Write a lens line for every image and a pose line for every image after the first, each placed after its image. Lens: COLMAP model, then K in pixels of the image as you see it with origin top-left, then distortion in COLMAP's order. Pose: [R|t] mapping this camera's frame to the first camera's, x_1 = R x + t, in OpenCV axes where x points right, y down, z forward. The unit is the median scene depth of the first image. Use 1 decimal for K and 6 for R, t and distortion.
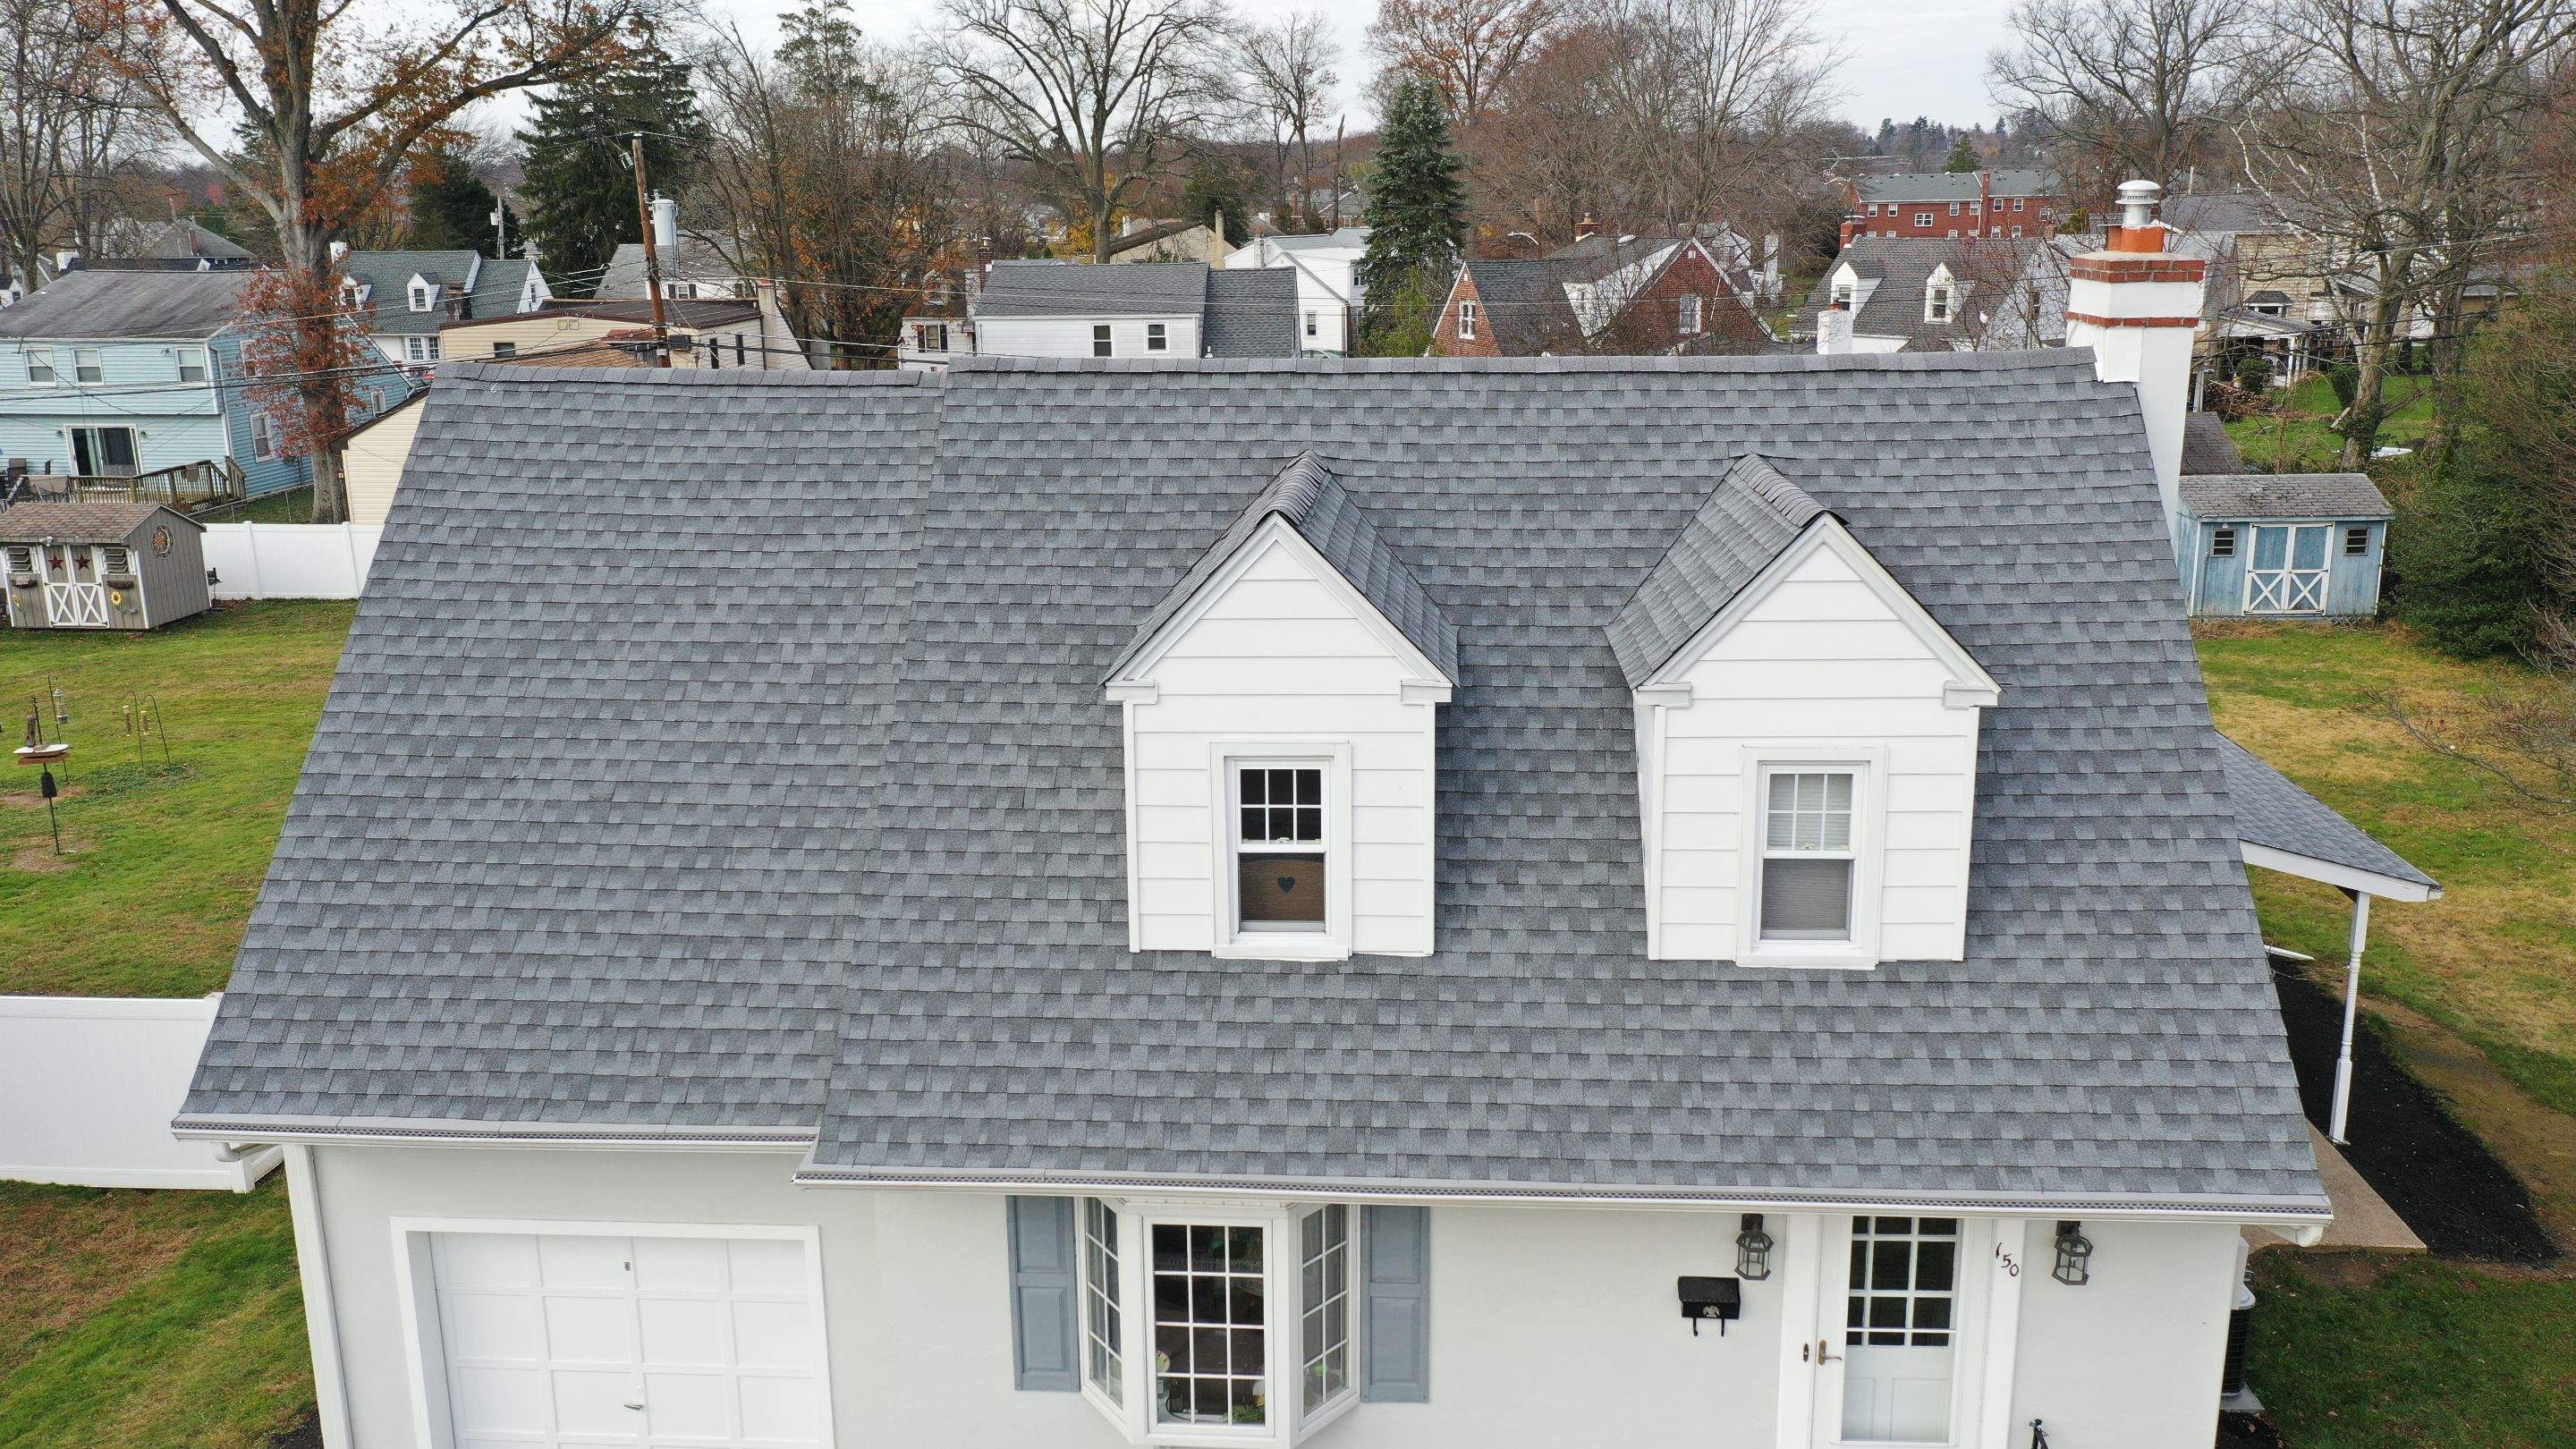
lens RADIAL K [[2035.0, 0, 1284.2], [0, 2035.0, 738.3], [0, 0, 1]] dist [0.017934, 0.008805]
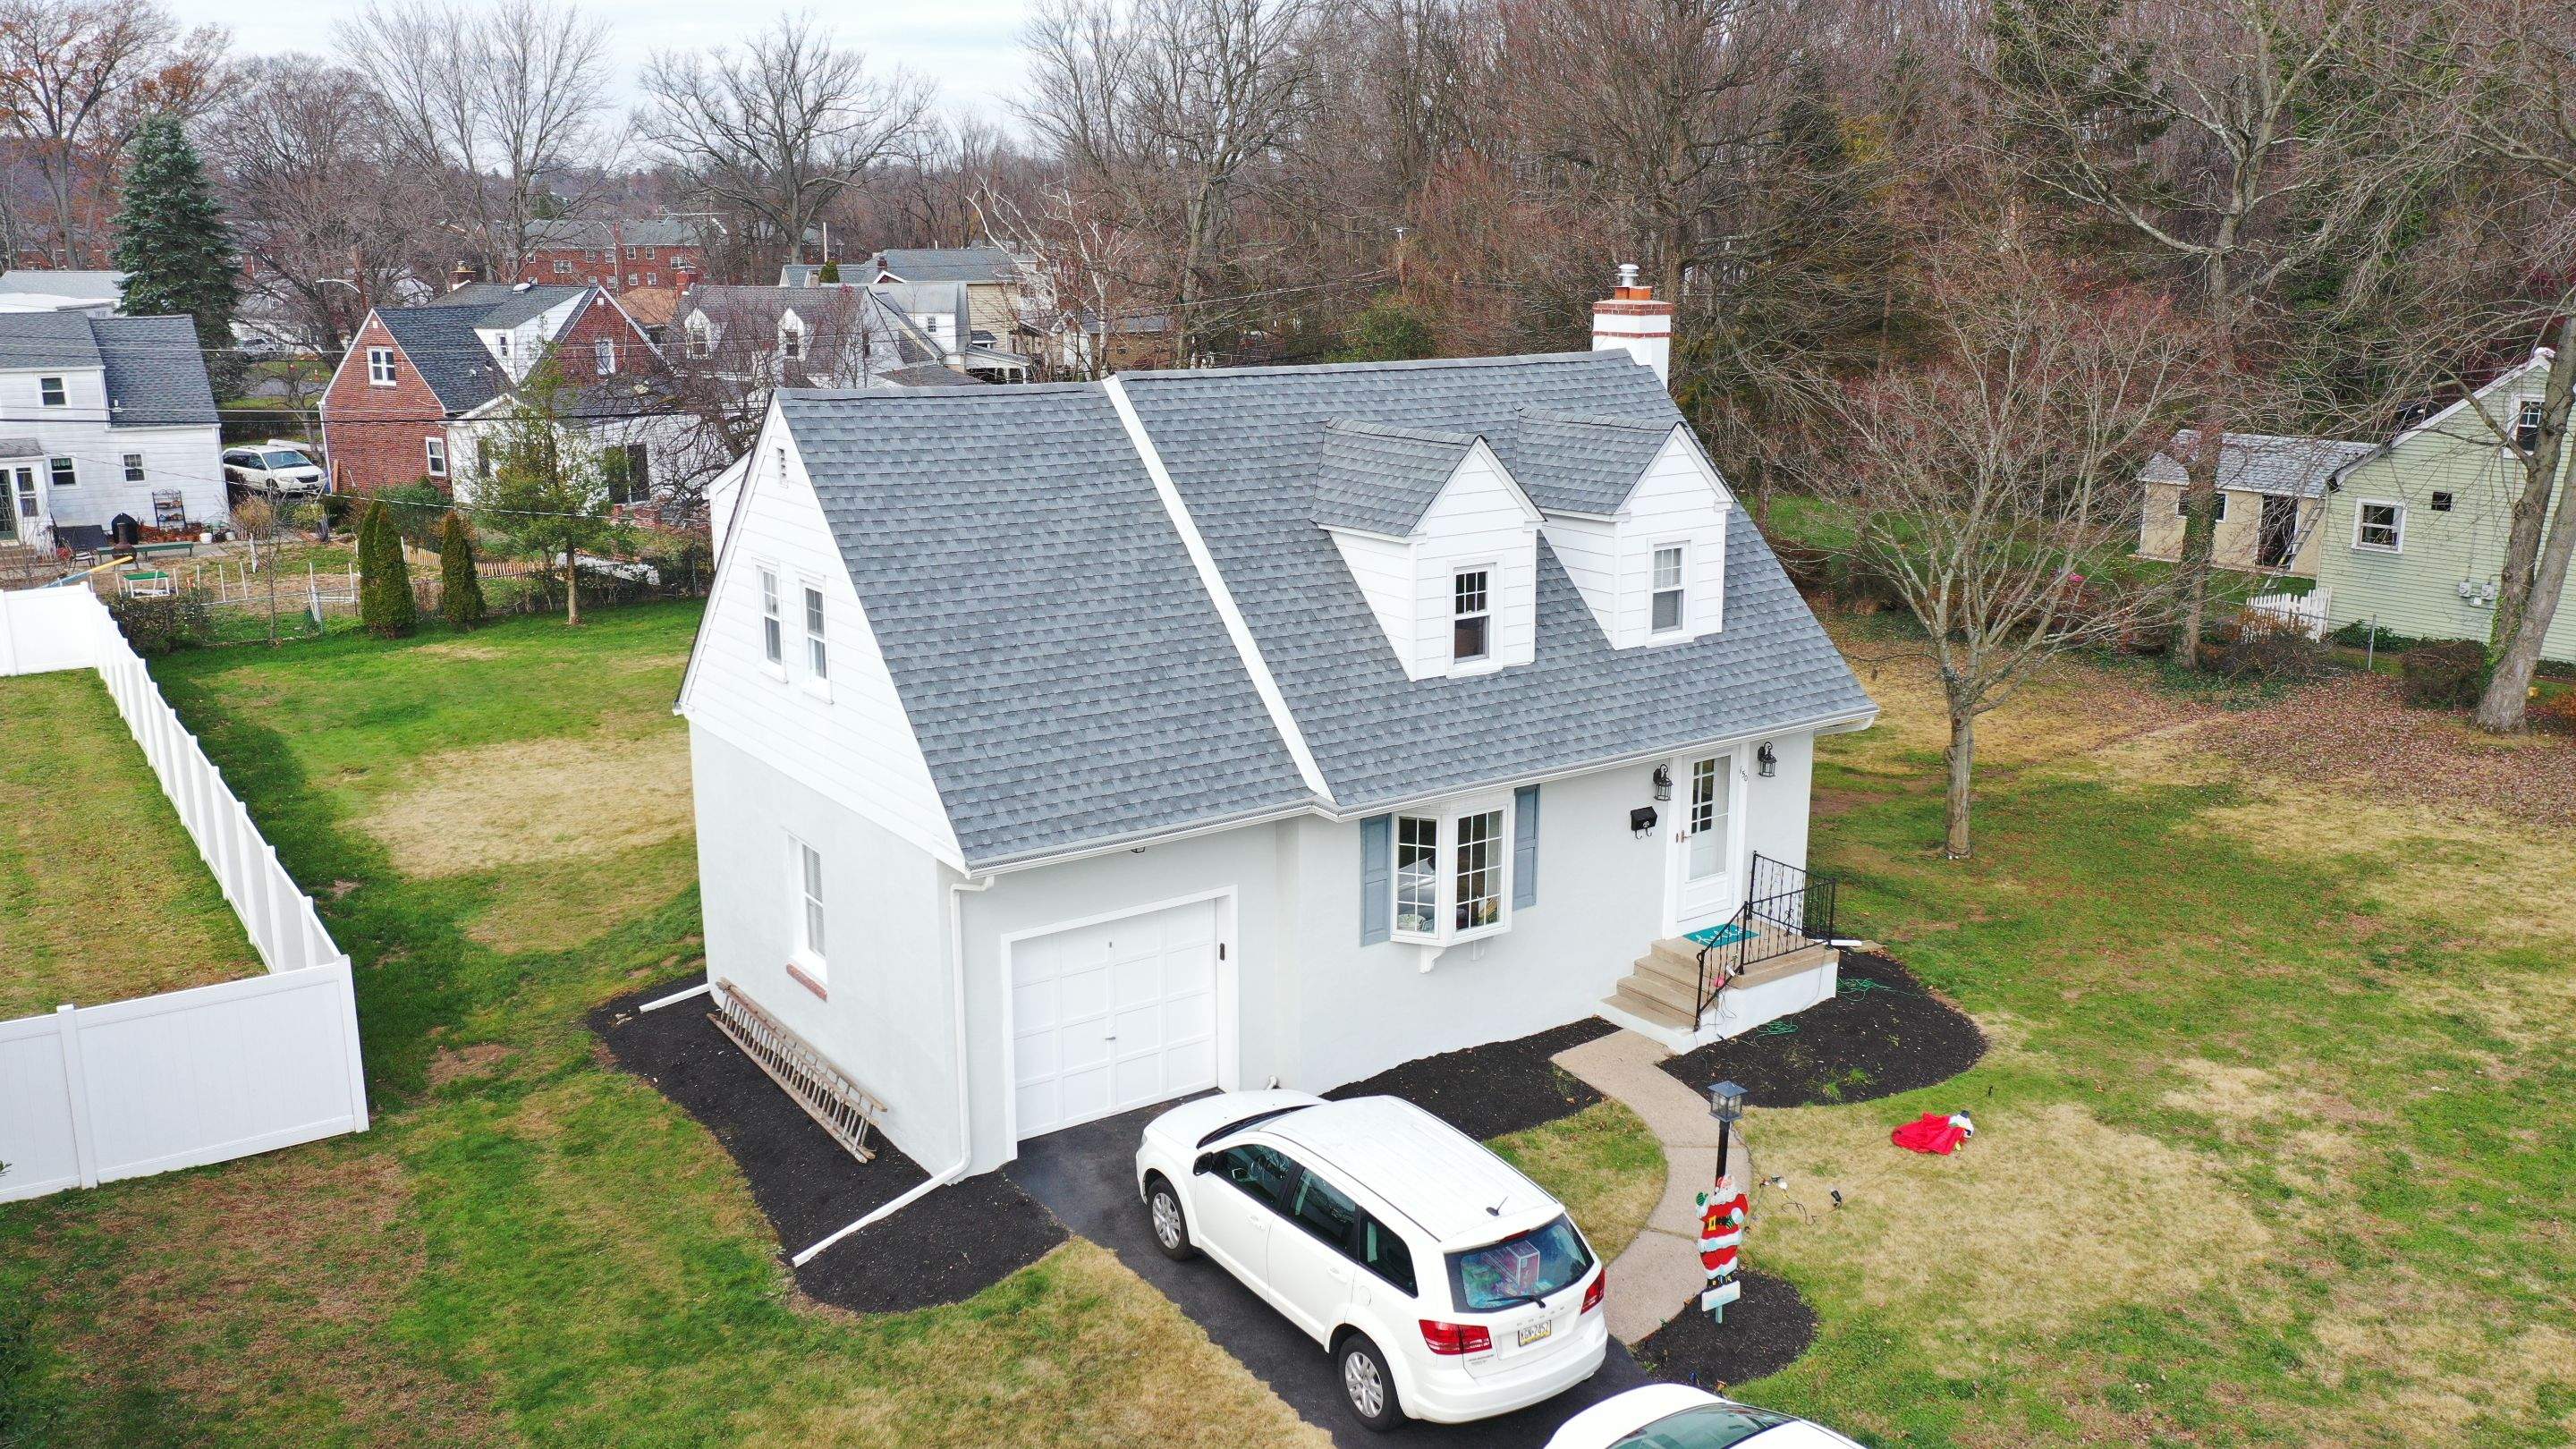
lens RADIAL K [[2035.0, 0, 1284.2], [0, 2035.0, 738.3], [0, 0, 1]] dist [0.017934, 0.008805]
pose [[0.779239, -0.140531, 0.610768, -1.158862], [0.152891, 0.987718, 0.032200, 0.069768], [-0.607792, 0.068290, 0.791155, -0.343862]]
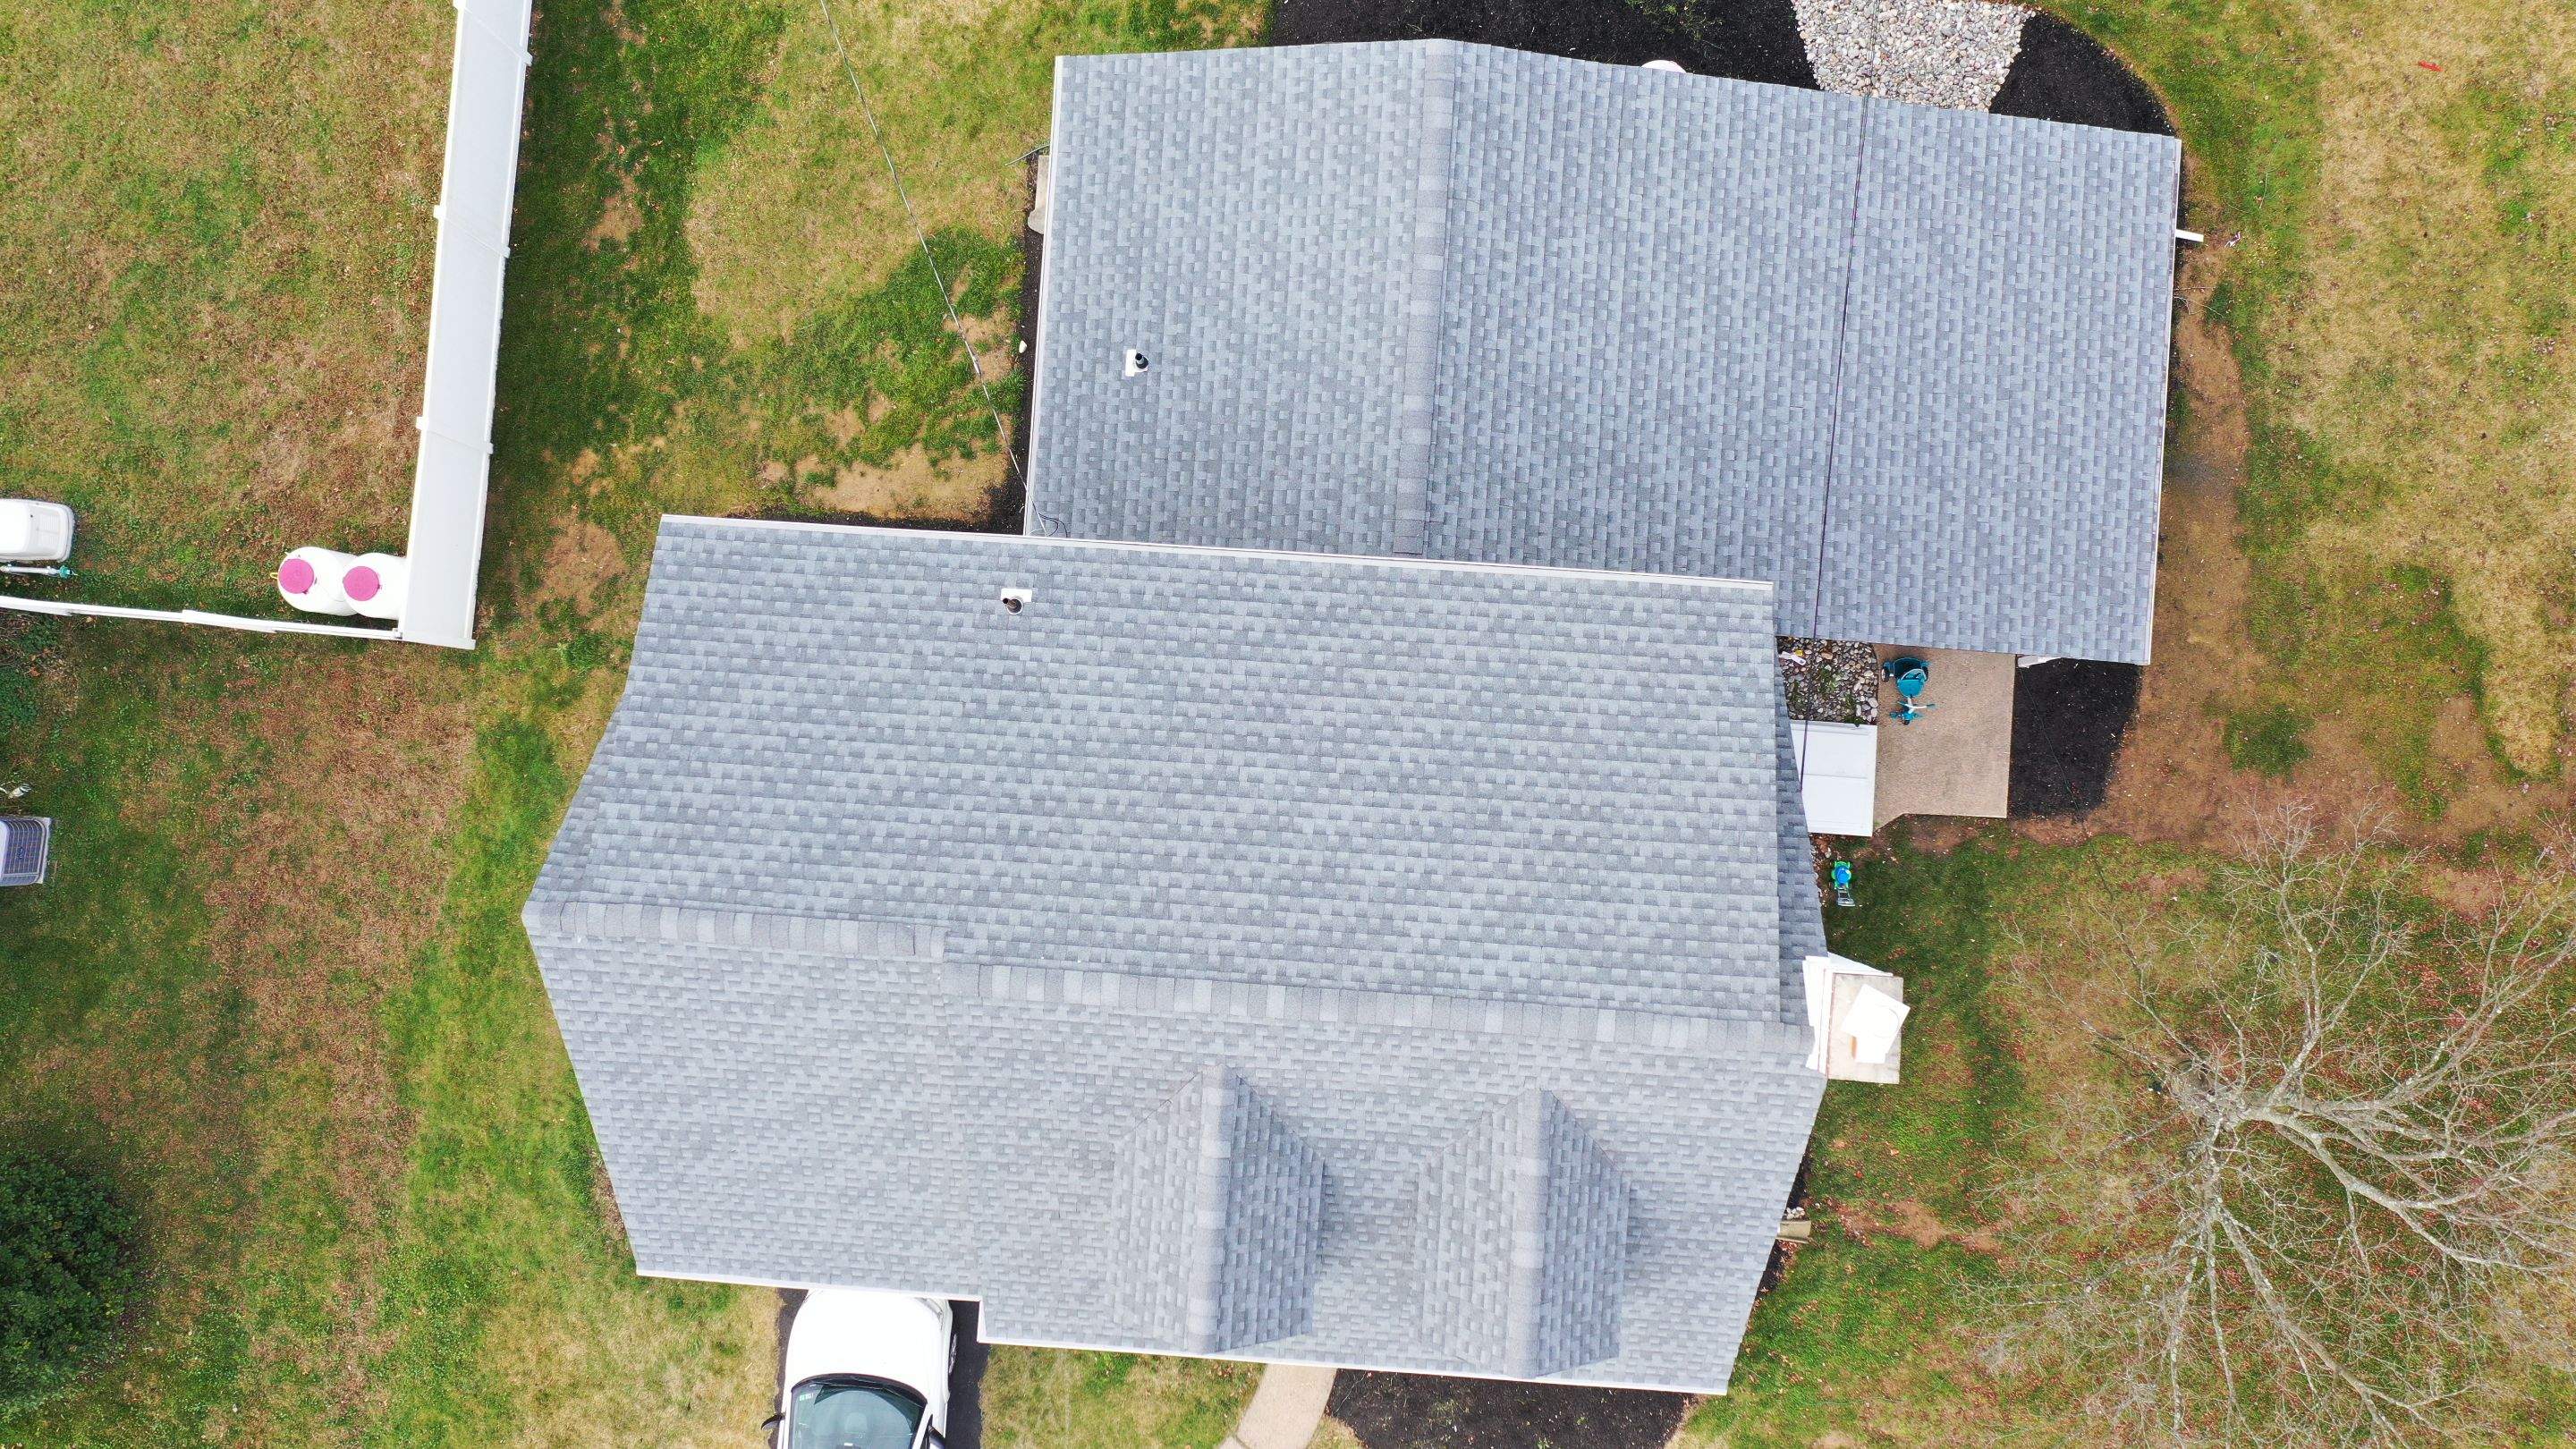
lens RADIAL K [[2010.6, 0, 1288.0], [0, 2010.6, 724.5], [0, 0, 1]] dist [0.018261, -0.001719]
pose [[0.999881, -0.004096, -0.014842, 0.079721], [0.015395, 0.281067, 0.959565, -1.556992], [0.000241, -0.959679, 0.281096, 0.864374]]
